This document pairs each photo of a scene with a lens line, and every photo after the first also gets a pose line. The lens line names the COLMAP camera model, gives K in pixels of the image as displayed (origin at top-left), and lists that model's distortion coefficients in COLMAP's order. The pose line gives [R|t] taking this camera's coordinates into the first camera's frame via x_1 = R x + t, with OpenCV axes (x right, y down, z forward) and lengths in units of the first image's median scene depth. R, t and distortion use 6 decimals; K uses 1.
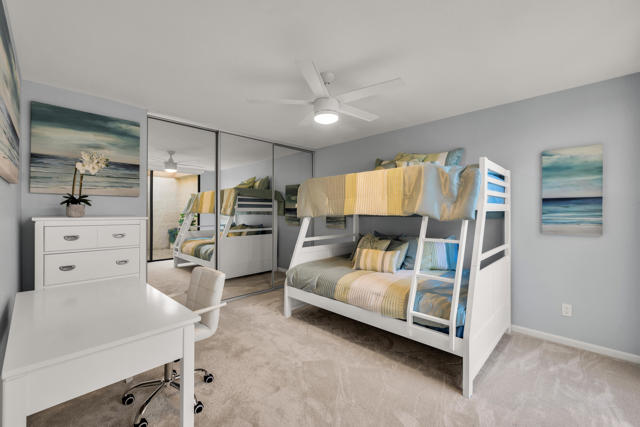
lens RADIAL K [[275.4, 0, 312.4], [0, 275.4, 212.3], [0, 0, 1]] dist [0.002381, -0.000028]
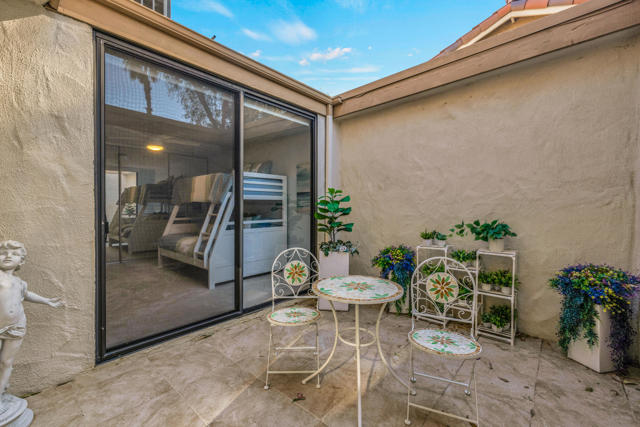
lens RADIAL K [[275.4, 0, 312.4], [0, 275.4, 212.3], [0, 0, 1]] dist [0.002381, -0.000028]
pose [[0.998412, 0.002881, 0.056258, 0.787339], [-0.003654, 0.999900, 0.013639, 0.045910], [-0.056213, -0.013823, 0.998323, -0.693749]]
